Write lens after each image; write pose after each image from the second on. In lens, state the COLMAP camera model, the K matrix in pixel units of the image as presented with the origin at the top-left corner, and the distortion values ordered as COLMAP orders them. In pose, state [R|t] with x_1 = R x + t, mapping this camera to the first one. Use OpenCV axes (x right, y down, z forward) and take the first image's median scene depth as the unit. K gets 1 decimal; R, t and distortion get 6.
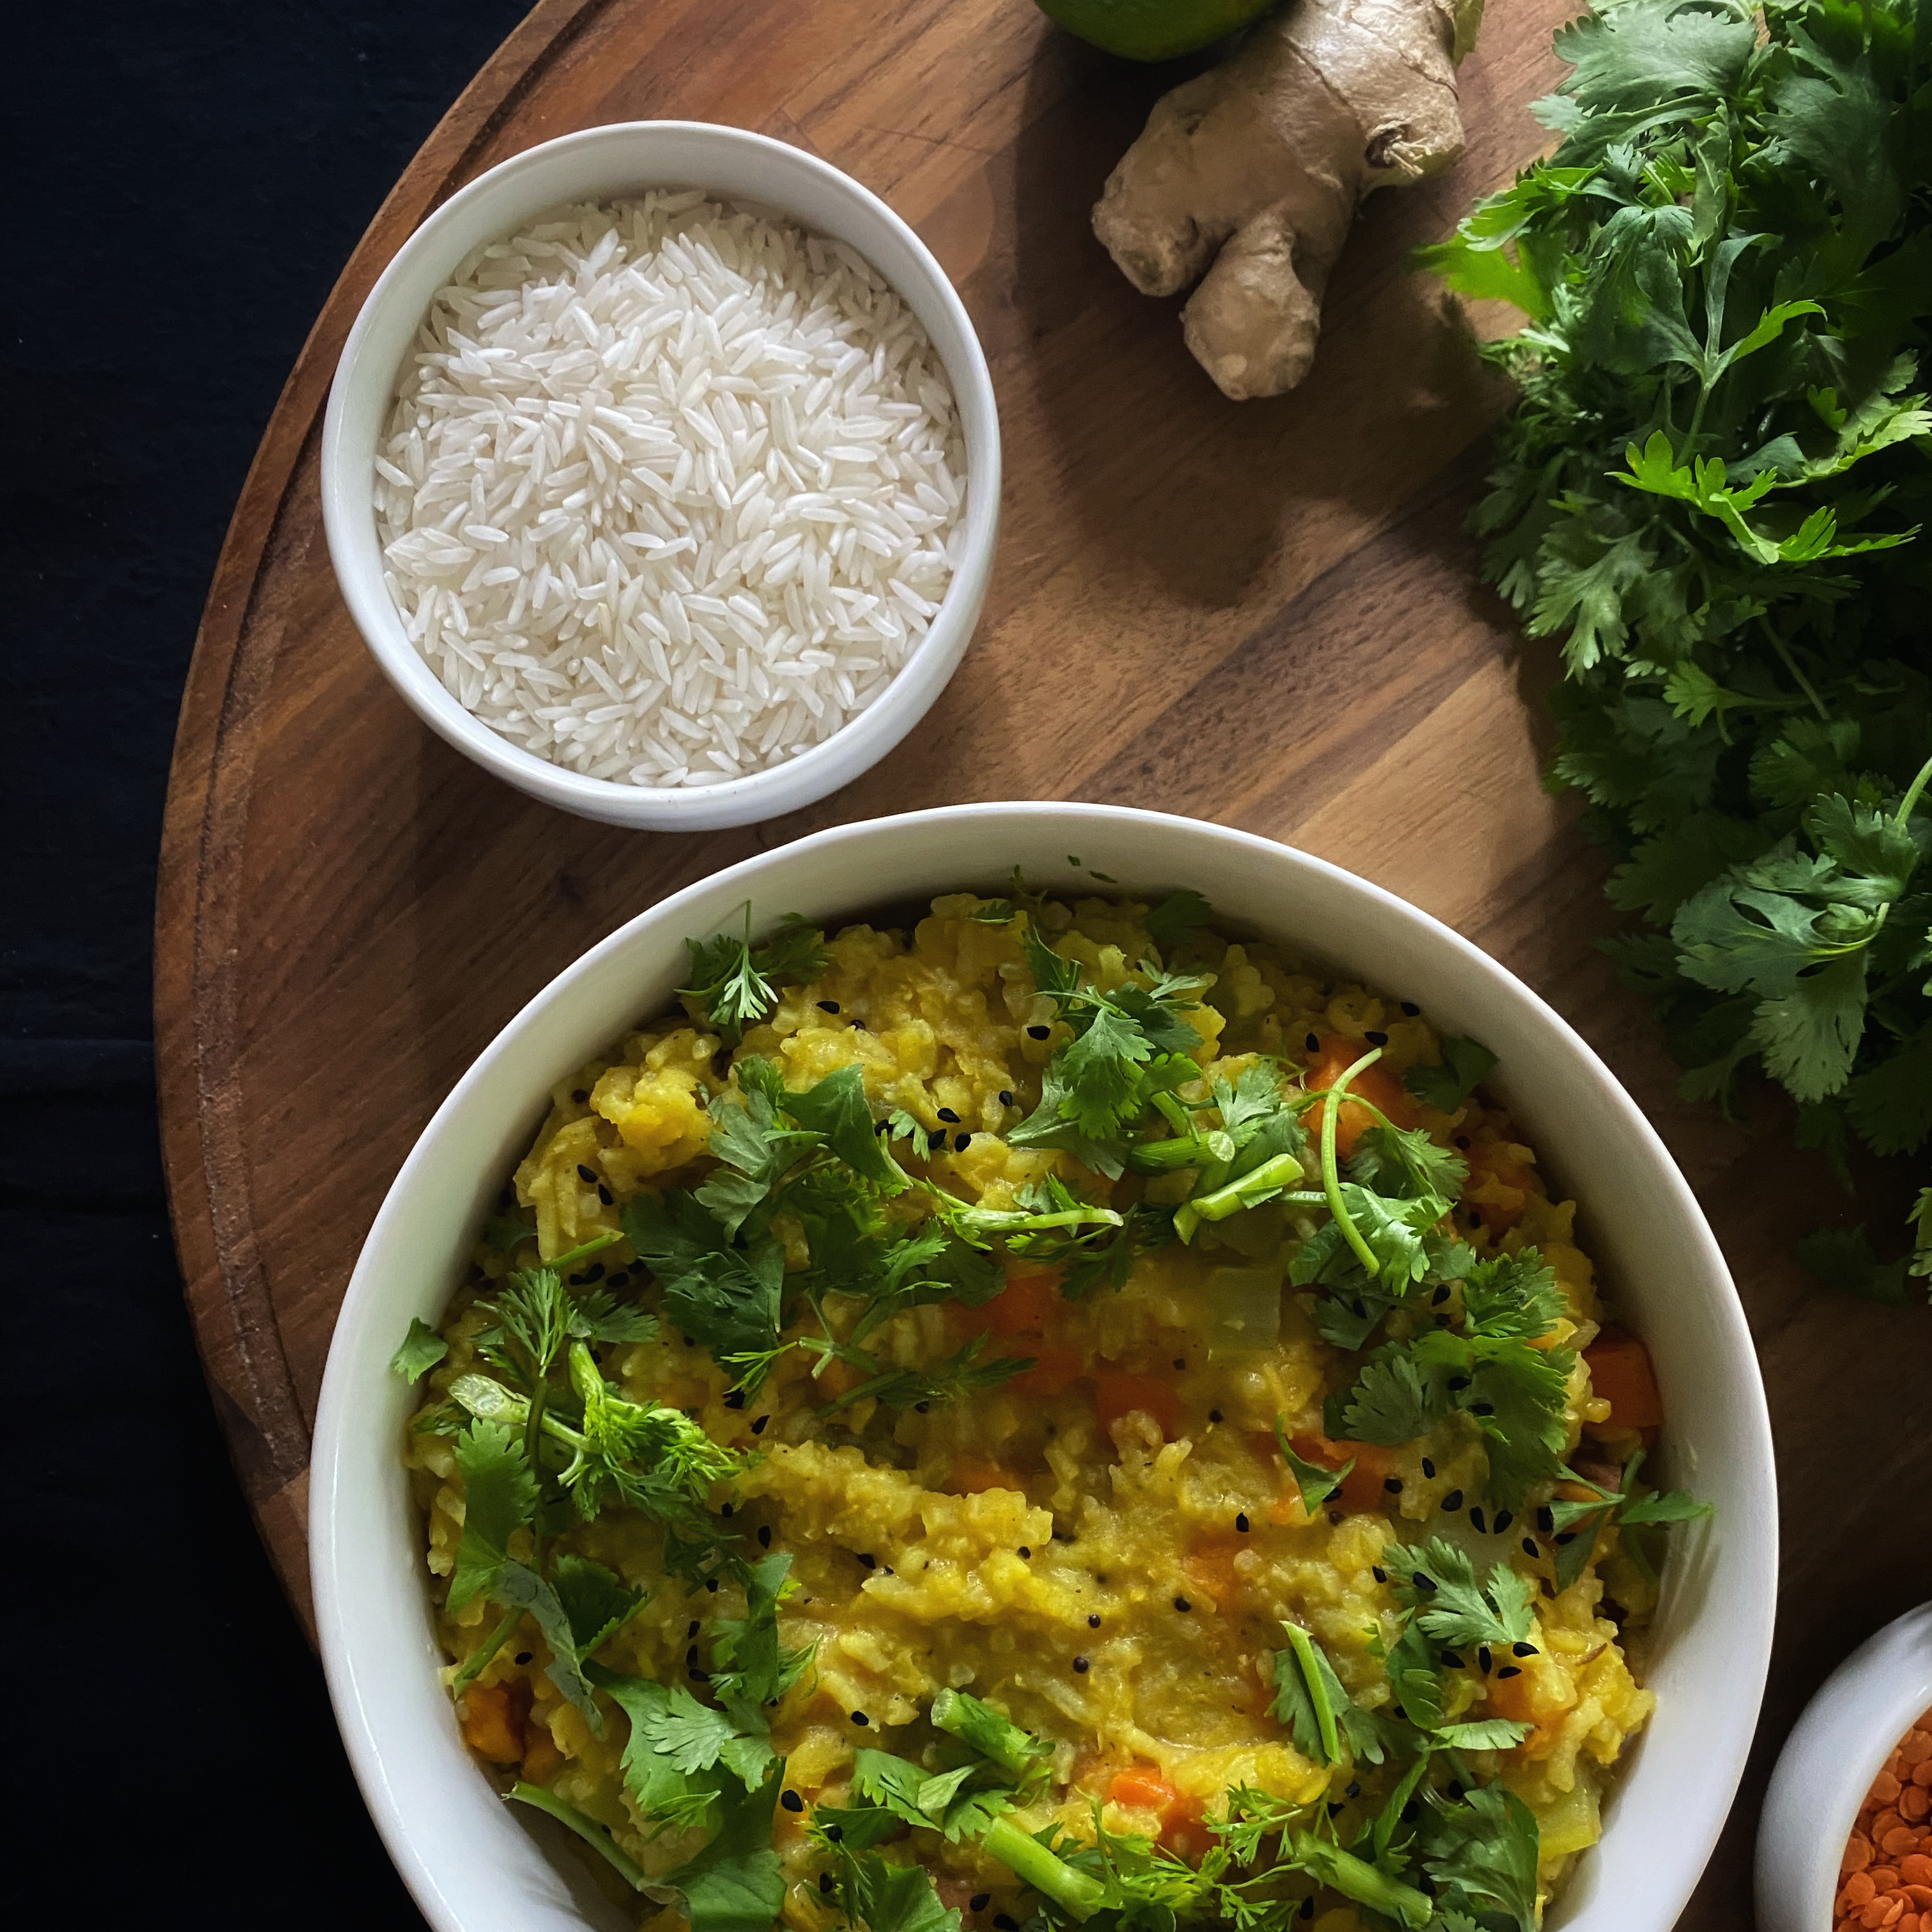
lens RADIAL K [[2041.9, 0, 957.9], [0, 2041.9, 1117.4], [0, 0, 1]] dist [-0.012088, 0.000000]
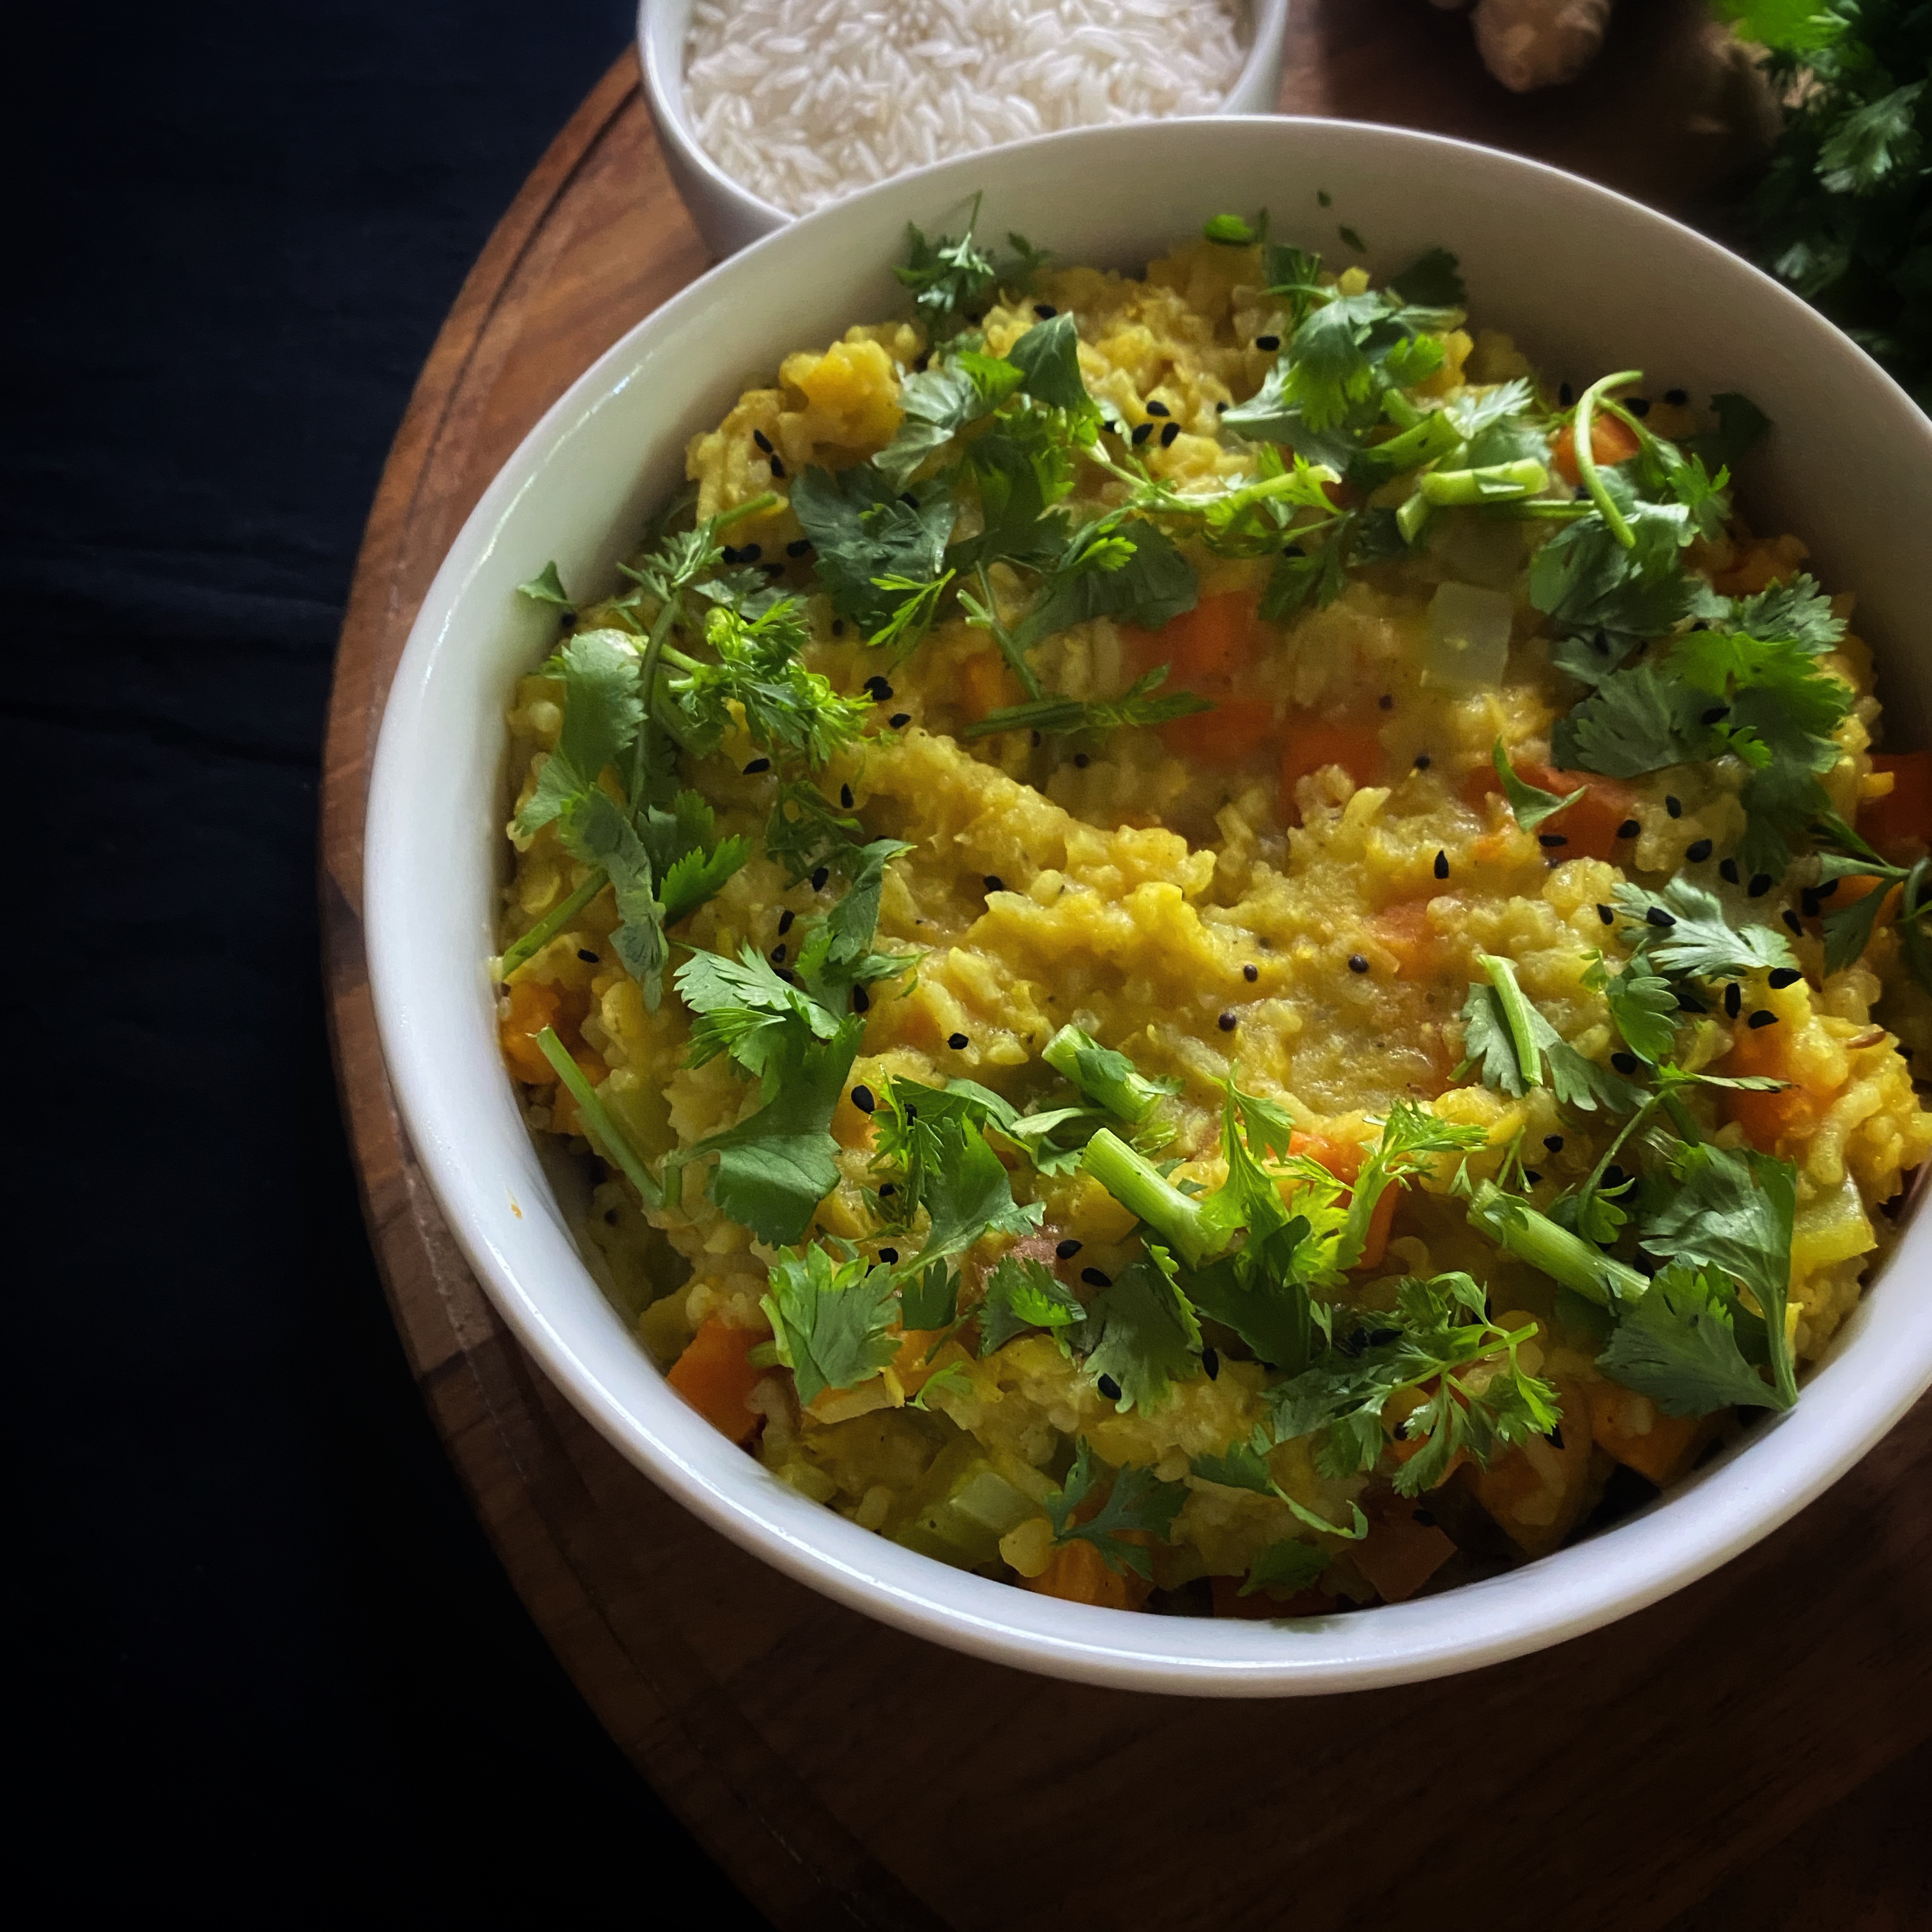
lens RADIAL K [[1957.5, 0, 969.3], [0, 1957.5, 1096.4], [0, 0, 1]] dist [-0.002500, 0.000000]
pose [[0.984491, 0.127911, -0.120069, 0.050864], [-0.158544, 0.941700, -0.296757, 0.501348], [0.075111, 0.311191, 0.947375, 0.221517]]
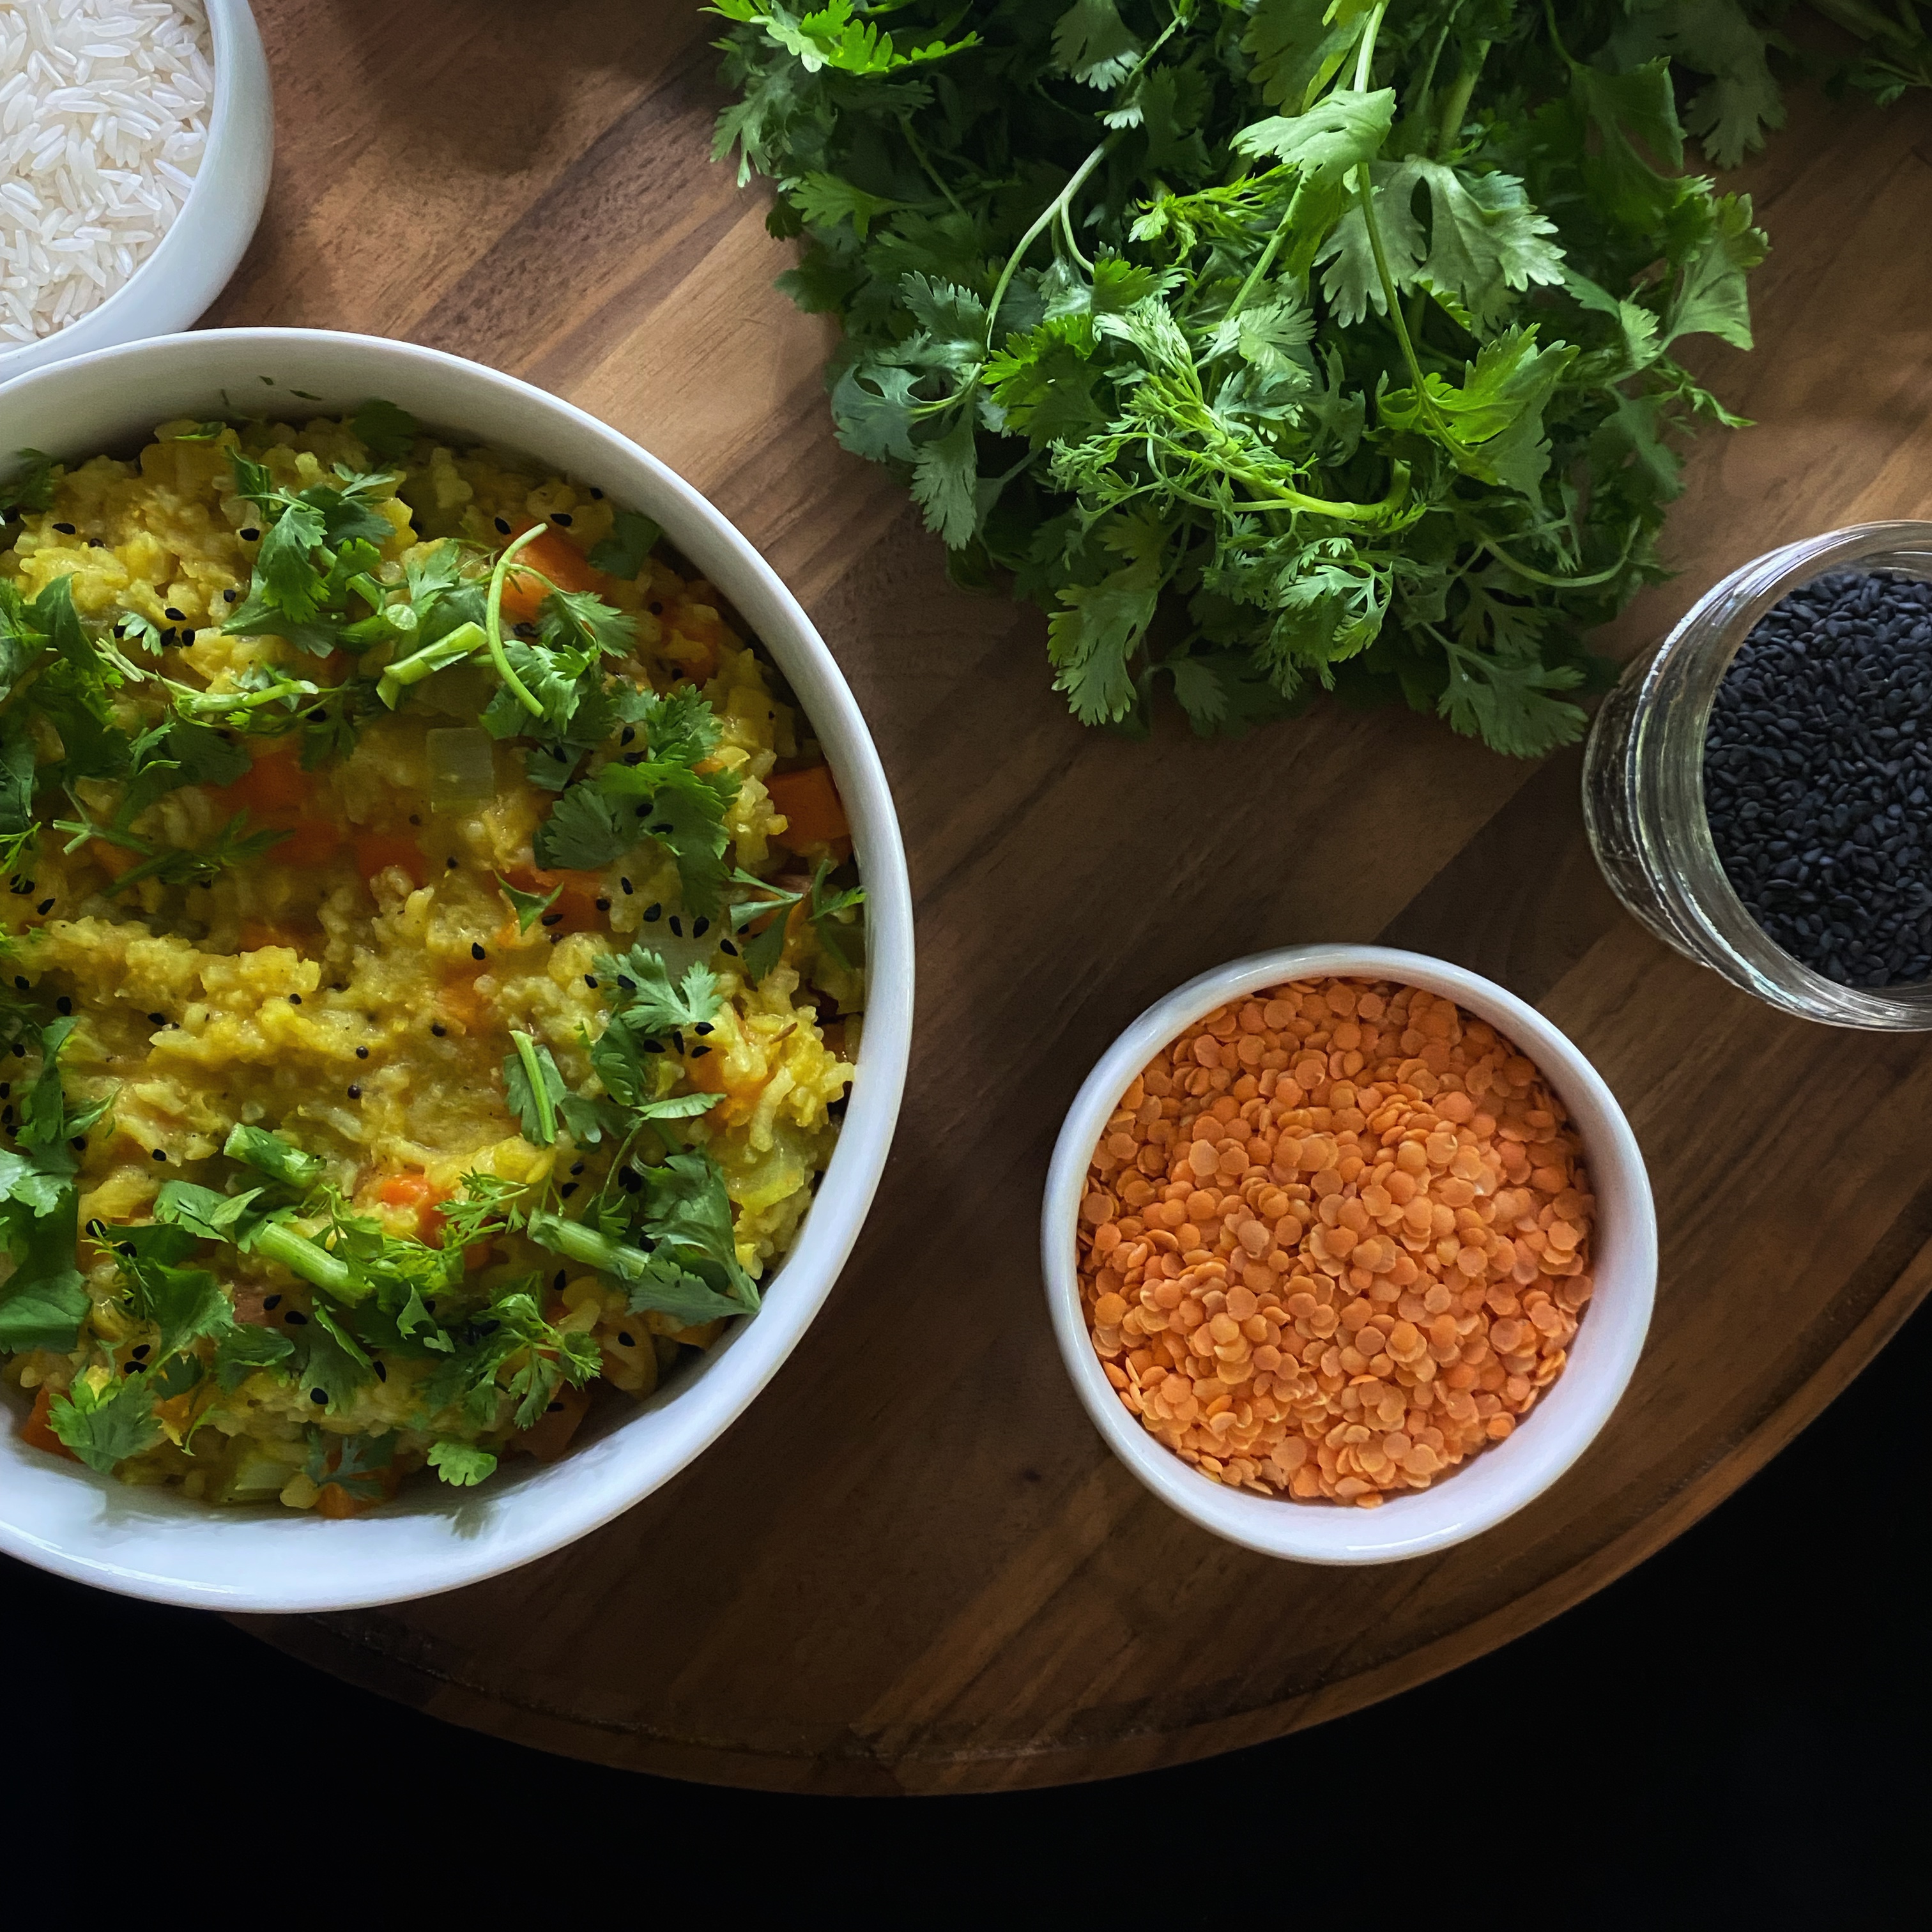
lens RADIAL K [[2041.9, 0, 997.7], [0, 2041.9, 790.9], [0, 0, 1]] dist [-0.012088, 0.000000]
pose [[0.994936, -0.086814, 0.050652, 0.339846], [0.086433, 0.996211, 0.009676, 0.110480], [-0.051300, -0.005249, 0.998670, -0.139690]]
